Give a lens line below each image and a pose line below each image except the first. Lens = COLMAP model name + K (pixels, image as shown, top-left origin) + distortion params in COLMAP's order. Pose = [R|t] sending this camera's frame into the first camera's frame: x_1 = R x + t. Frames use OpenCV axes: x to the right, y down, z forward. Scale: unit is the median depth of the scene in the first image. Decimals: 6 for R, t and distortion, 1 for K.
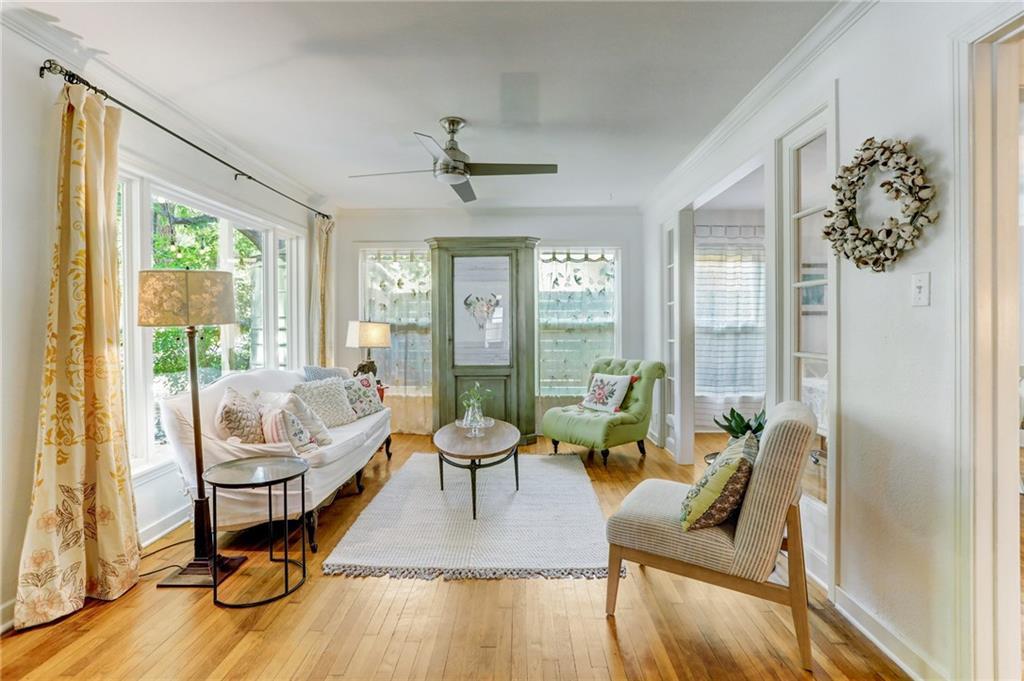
lens RADIAL K [[499.6, 0, 512.0], [0, 499.6, 335.5], [0, 0, 1]] dist [0.000209, 0.000015]
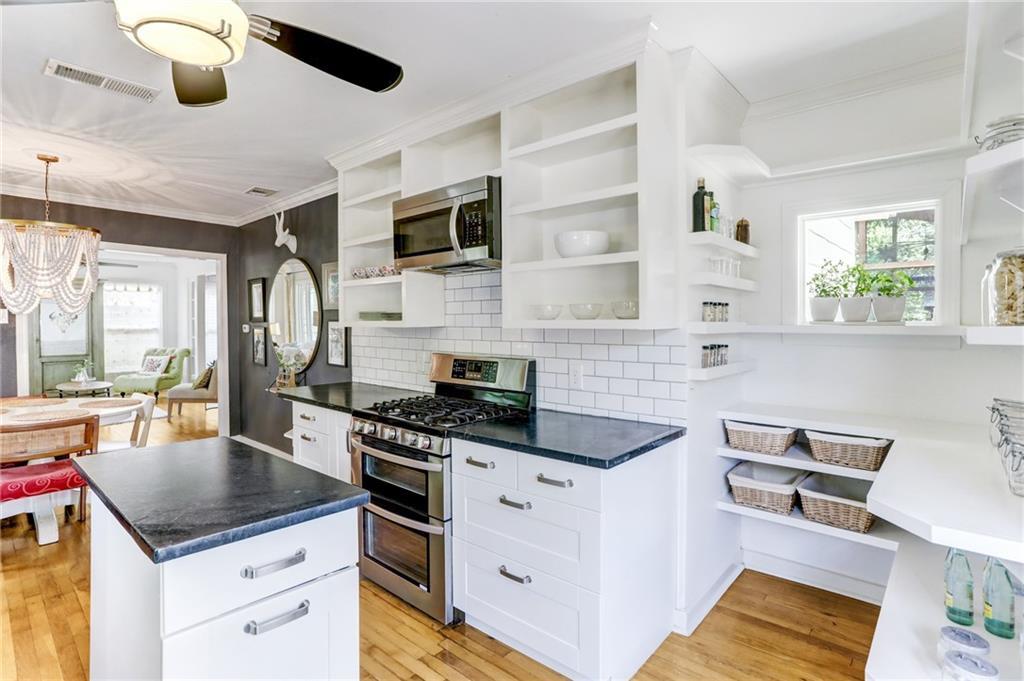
lens RADIAL K [[499.6, 0, 511.2], [0, 499.6, 323.5], [0, 0, 1]] dist [0.000209, 0.000015]
pose [[0.652976, -0.000790, 0.757378, -0.357082], [0.007719, 0.999954, -0.005612, -0.024009], [-0.757339, 0.009511, 0.652953, -1.239056]]
